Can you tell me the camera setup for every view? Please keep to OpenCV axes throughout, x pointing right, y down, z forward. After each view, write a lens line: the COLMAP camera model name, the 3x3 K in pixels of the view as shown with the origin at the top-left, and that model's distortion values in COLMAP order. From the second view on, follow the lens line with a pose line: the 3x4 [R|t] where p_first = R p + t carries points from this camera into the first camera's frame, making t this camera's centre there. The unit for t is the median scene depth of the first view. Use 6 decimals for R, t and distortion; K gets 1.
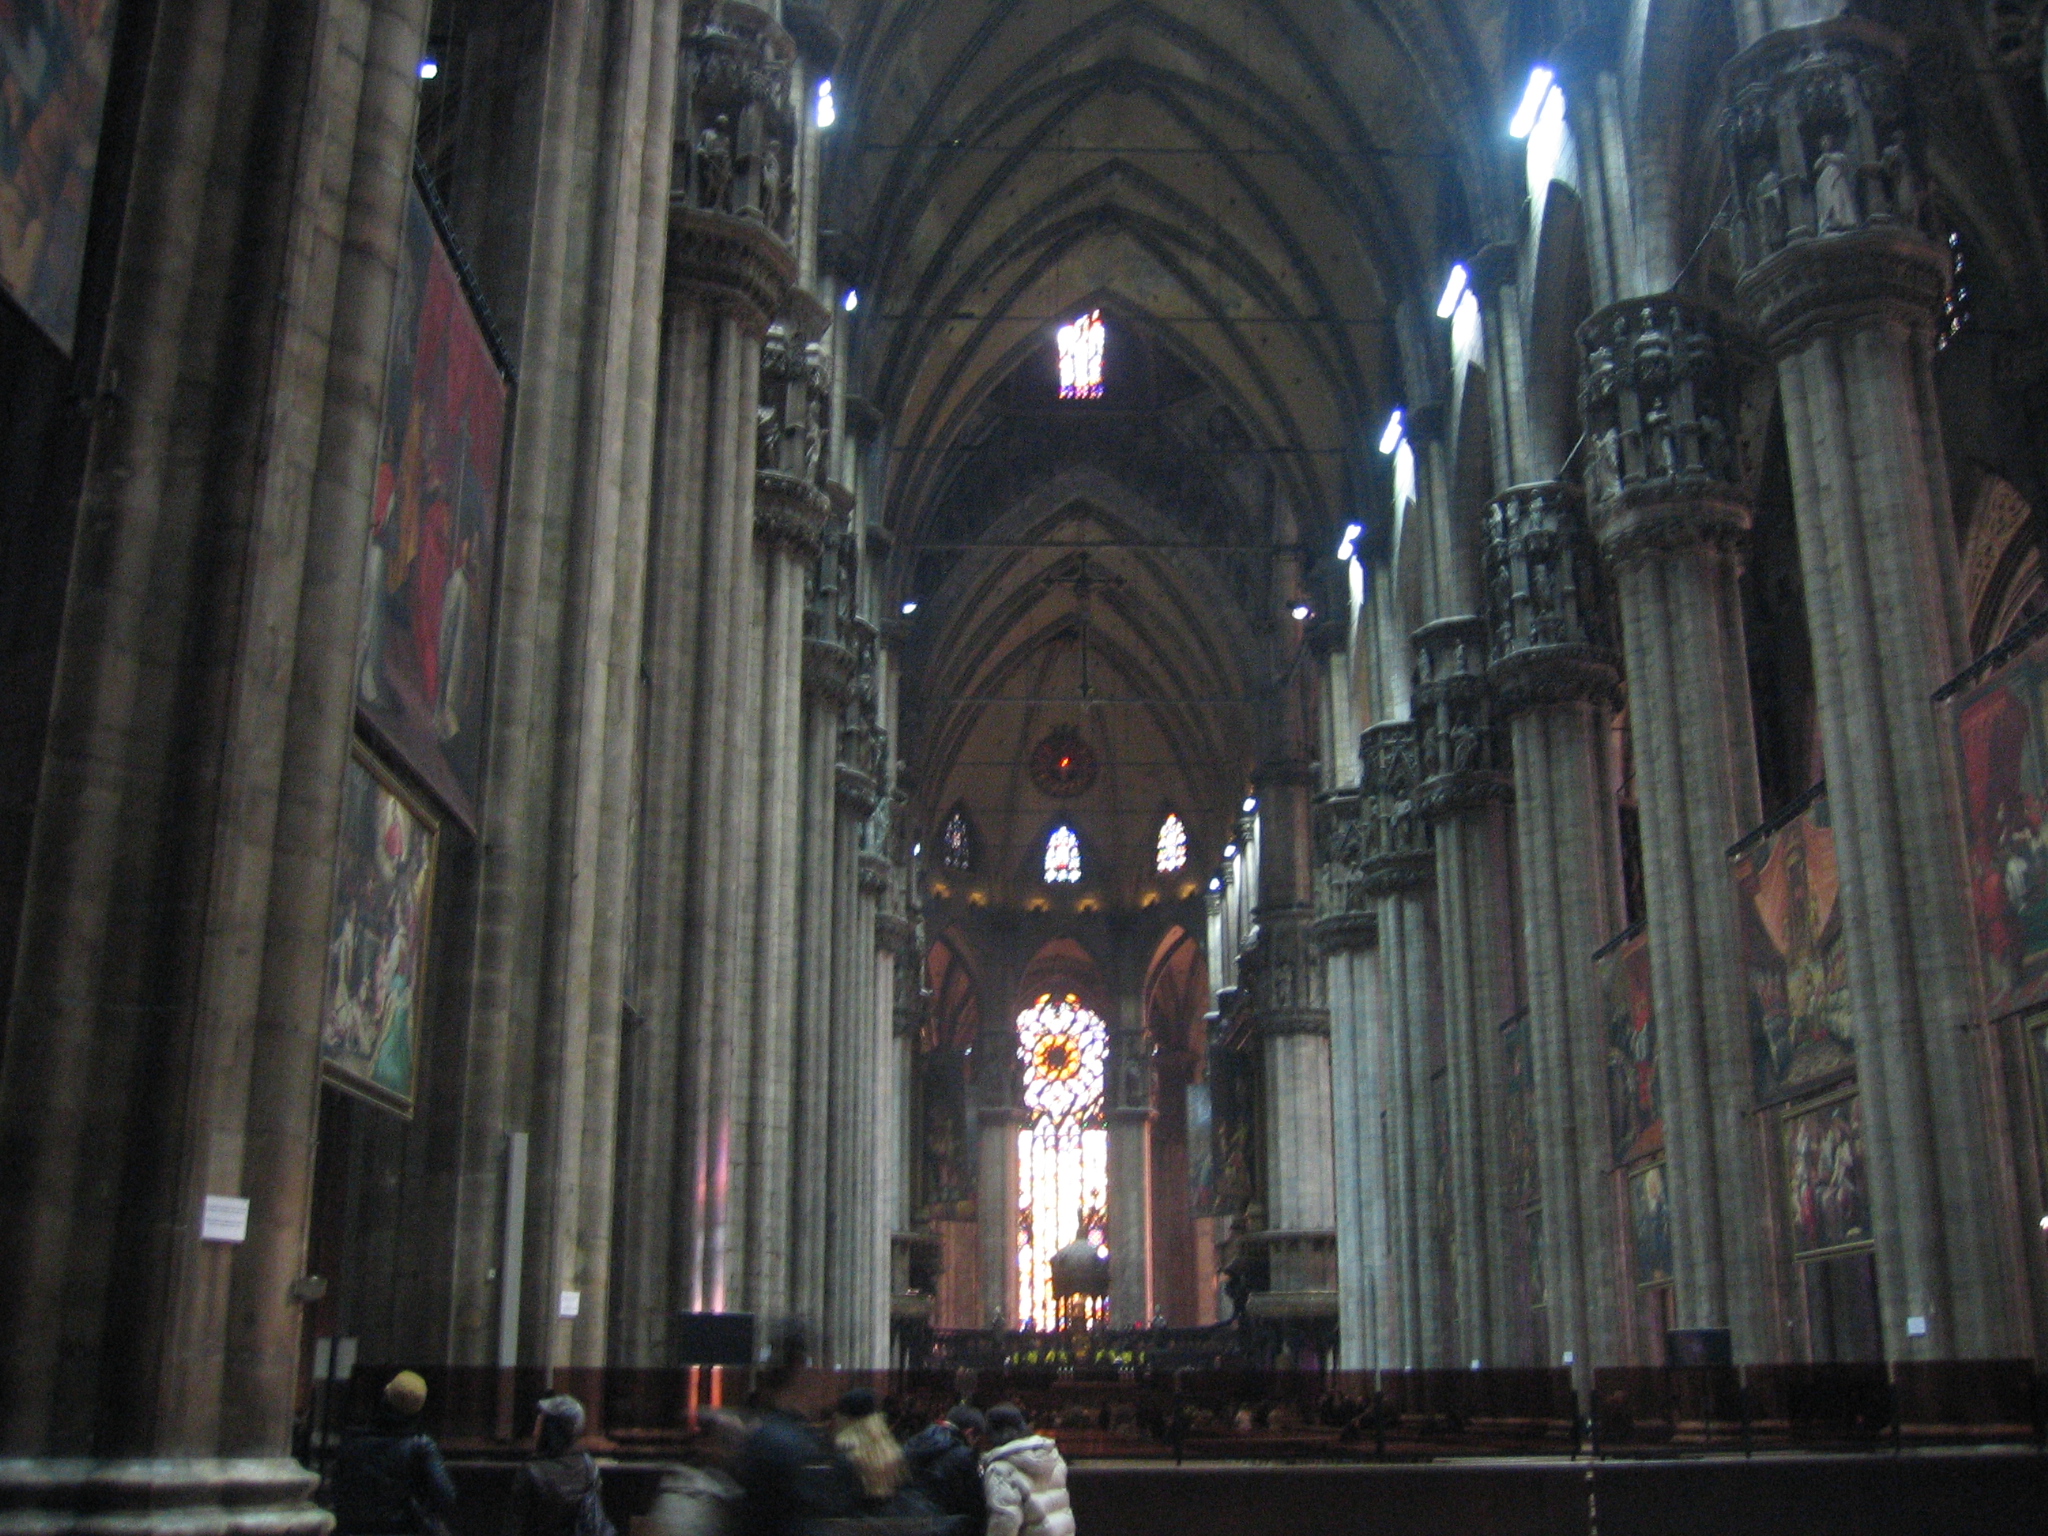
lens RADIAL K [[2175.0, 0, 1024.0], [0, 2175.0, 768.0], [0, 0, 1]] dist [-0.127344, 0.125175]
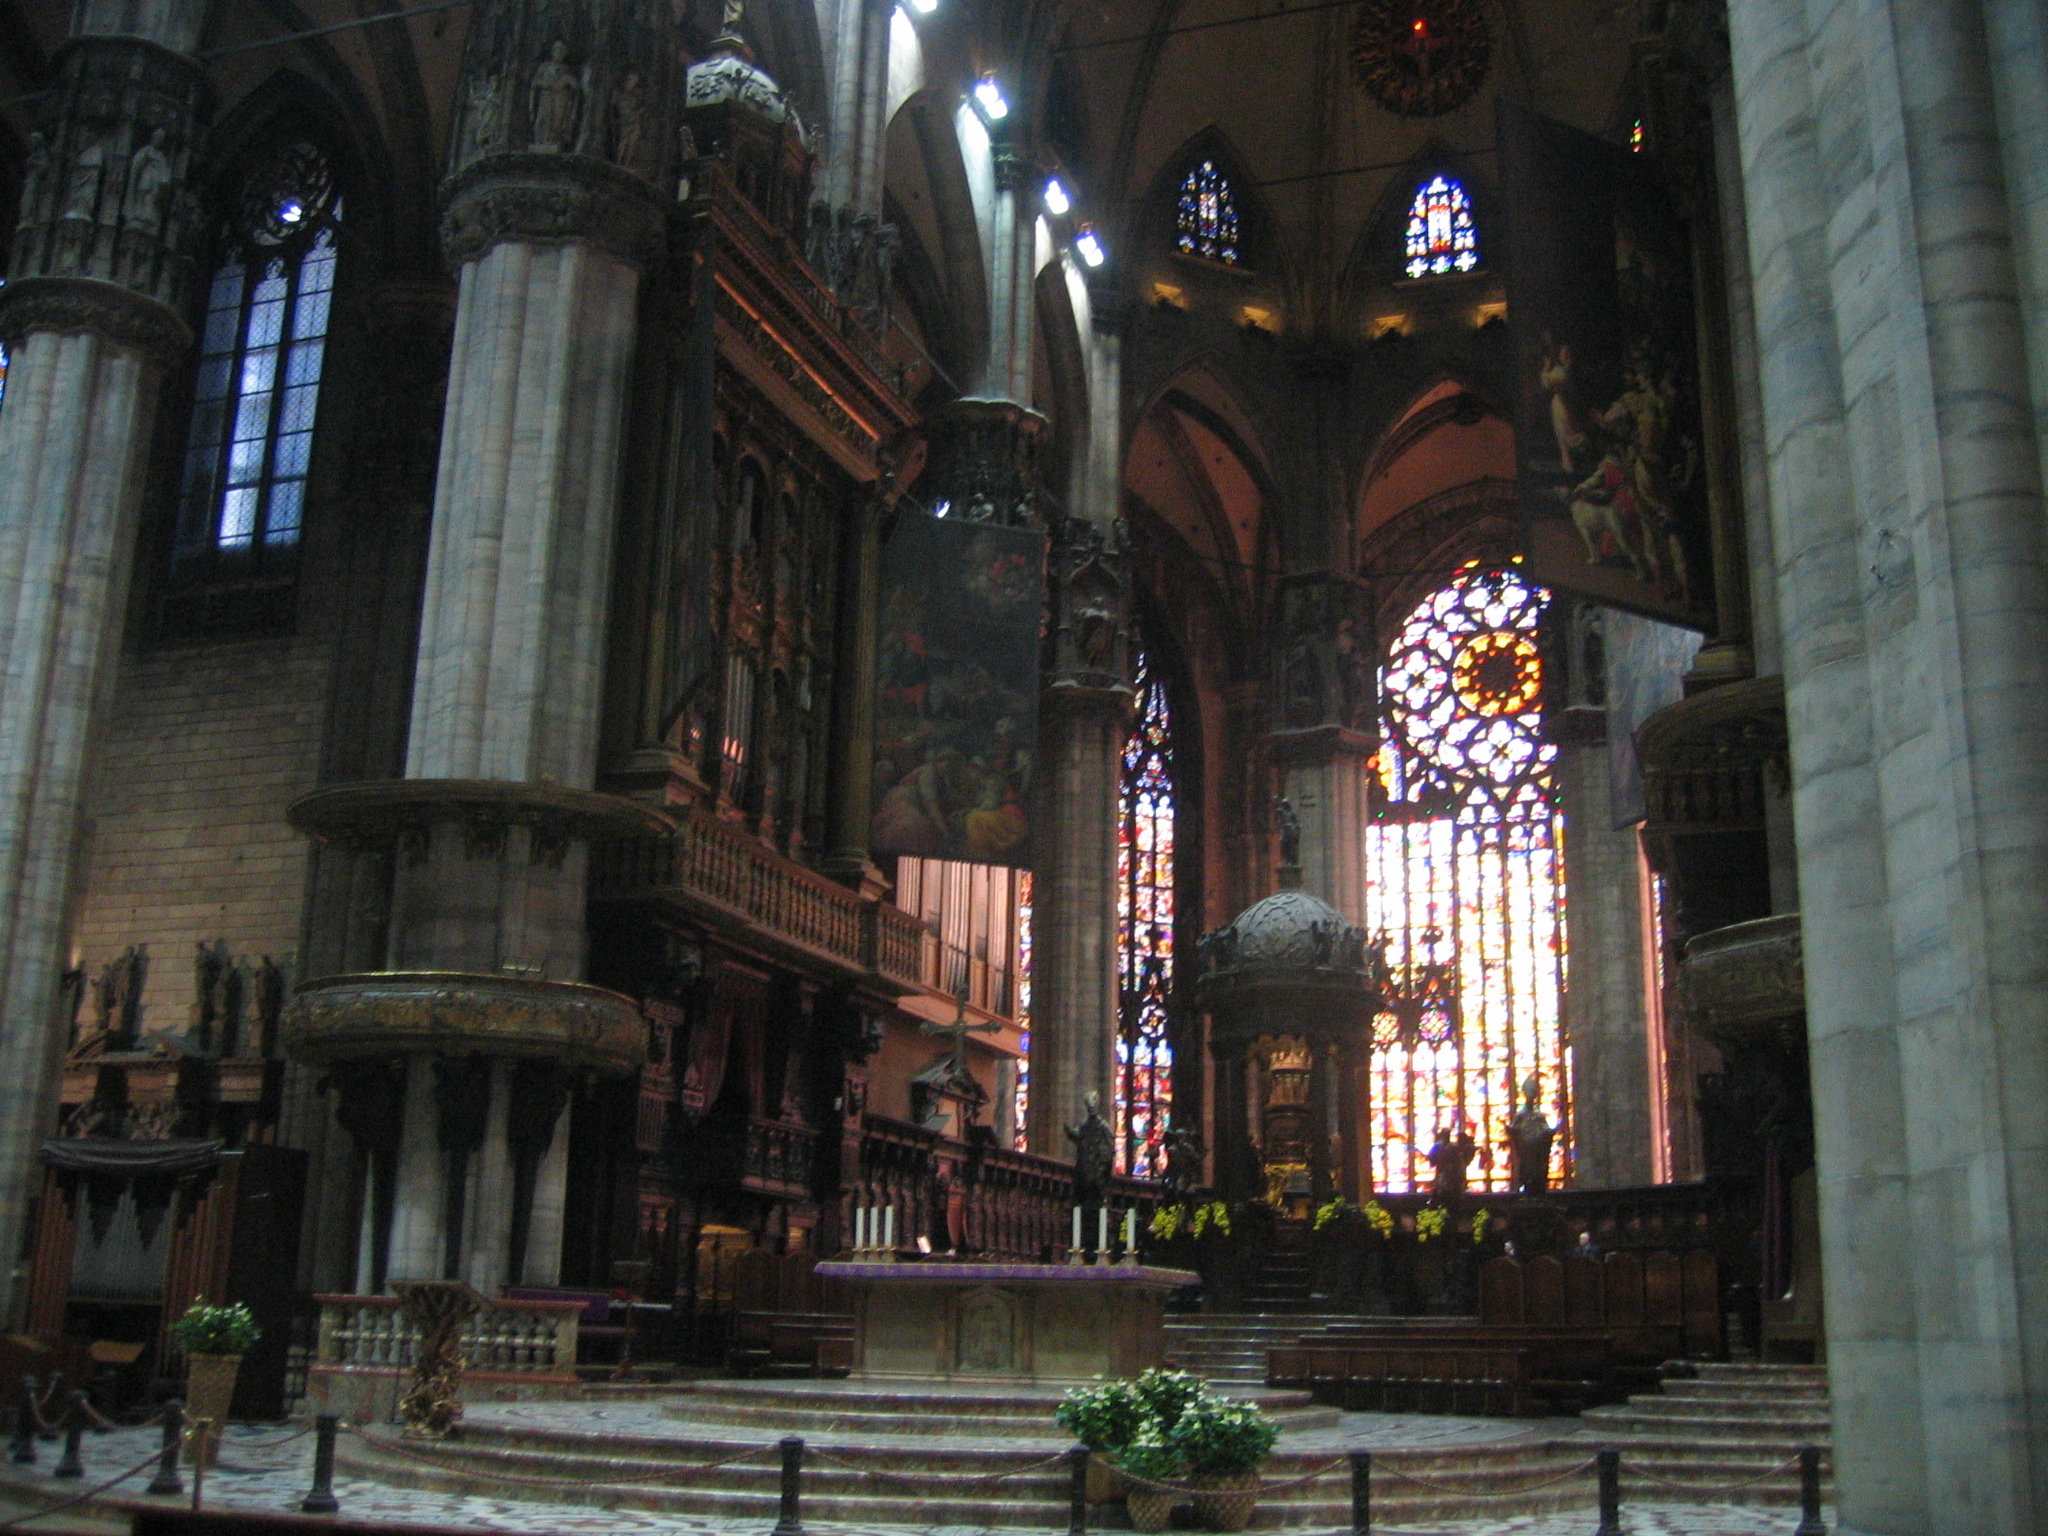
lens RADIAL K [[2175.0, 0, 1024.0], [0, 2175.0, 768.0], [0, 0, 1]] dist [-0.127344, 0.125175]
pose [[0.940580, -0.070472, -0.332179, 0.079129], [0.079148, 0.996783, 0.012643, 0.142783], [0.330219, -0.038183, 0.943132, 0.492549]]
